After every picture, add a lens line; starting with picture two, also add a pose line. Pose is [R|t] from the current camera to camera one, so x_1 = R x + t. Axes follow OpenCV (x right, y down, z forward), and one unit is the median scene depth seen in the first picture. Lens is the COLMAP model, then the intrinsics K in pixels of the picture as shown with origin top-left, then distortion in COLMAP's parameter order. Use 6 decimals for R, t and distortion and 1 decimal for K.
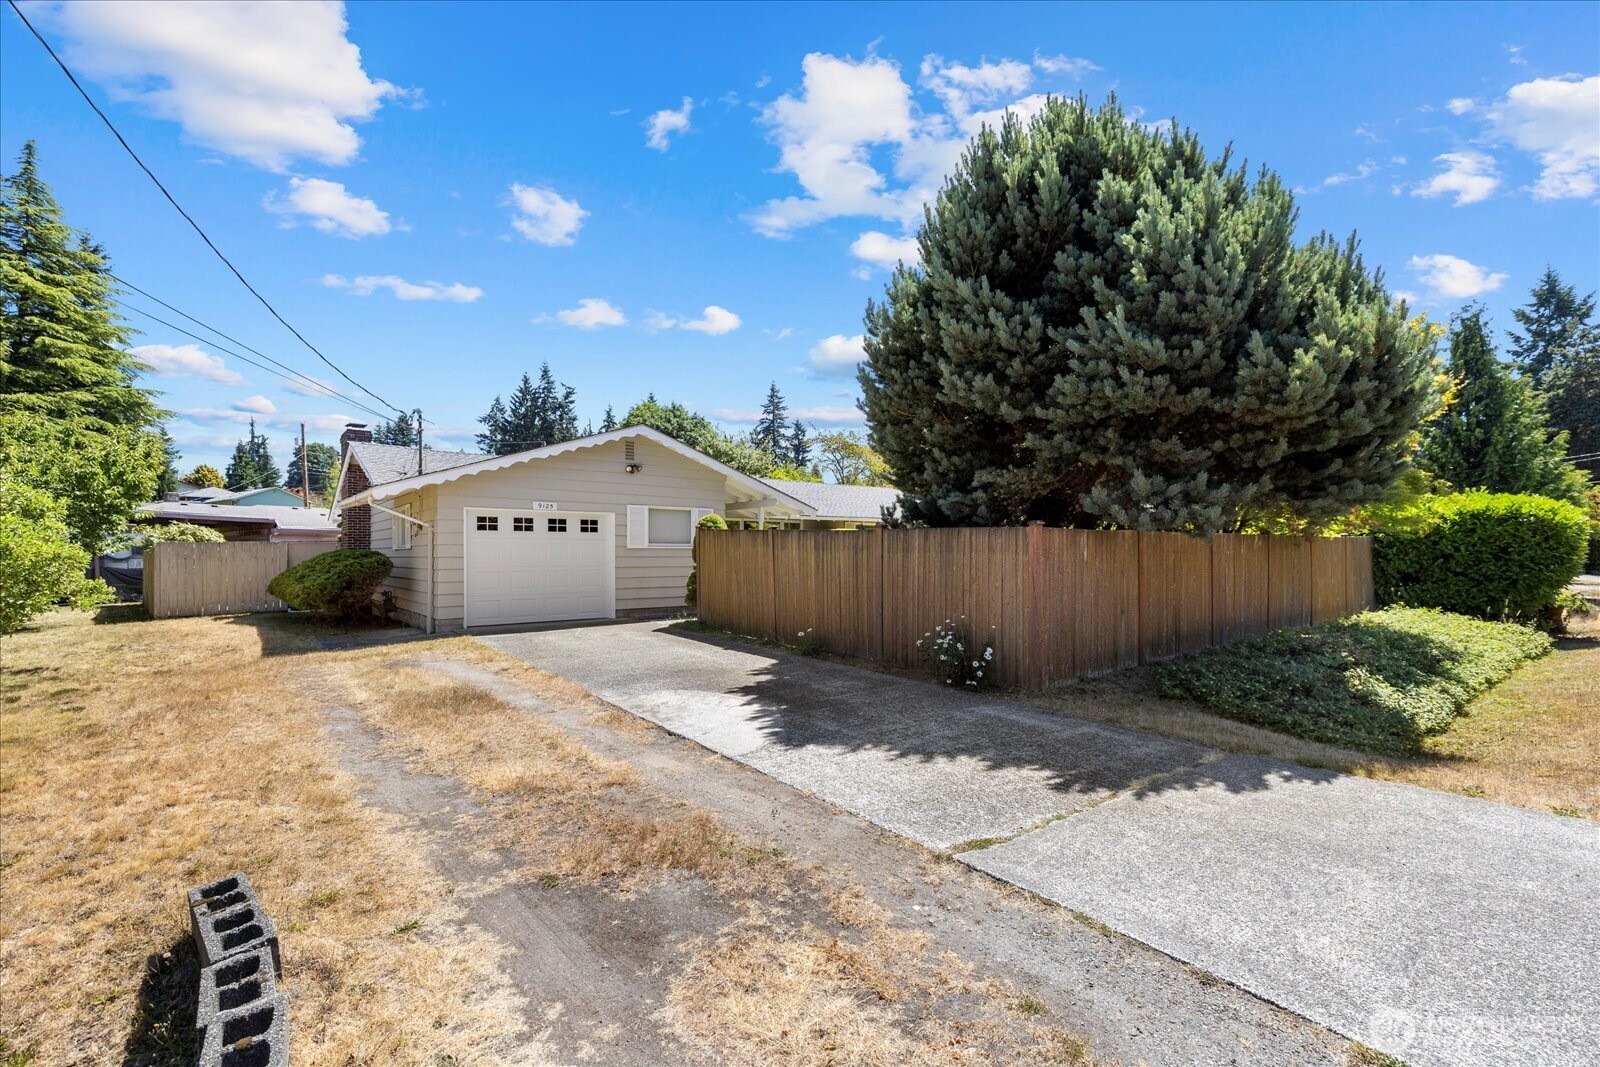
lens RADIAL K [[689.8, 0, 795.9], [0, 689.8, 553.3], [0, 0, 1]] dist [0.000034, 0.000202]
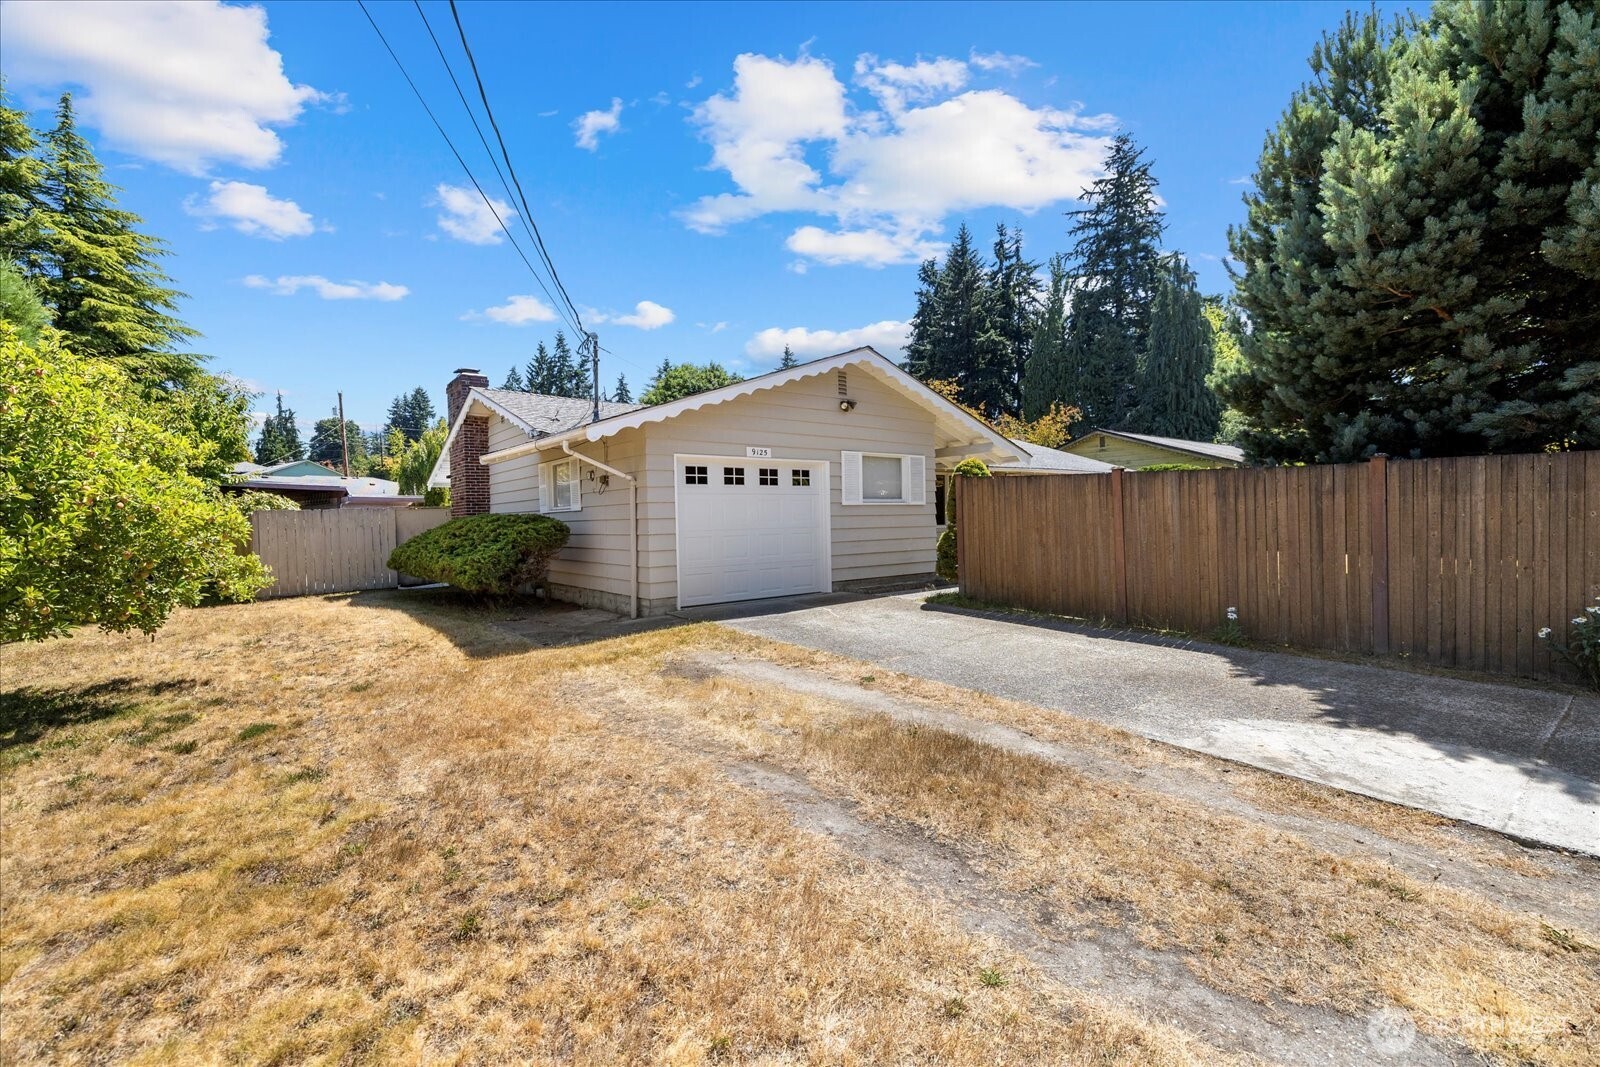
lens RADIAL K [[677.6, 0, 772.7], [0, 677.6, 531.8], [0, 0, 1]] dist [0.002413, 0.000078]
pose [[0.999341, -0.018263, -0.031383, -0.135122], [0.018896, 0.999622, 0.019986, 0.002871], [0.031006, -0.020566, 0.999308, 0.093929]]
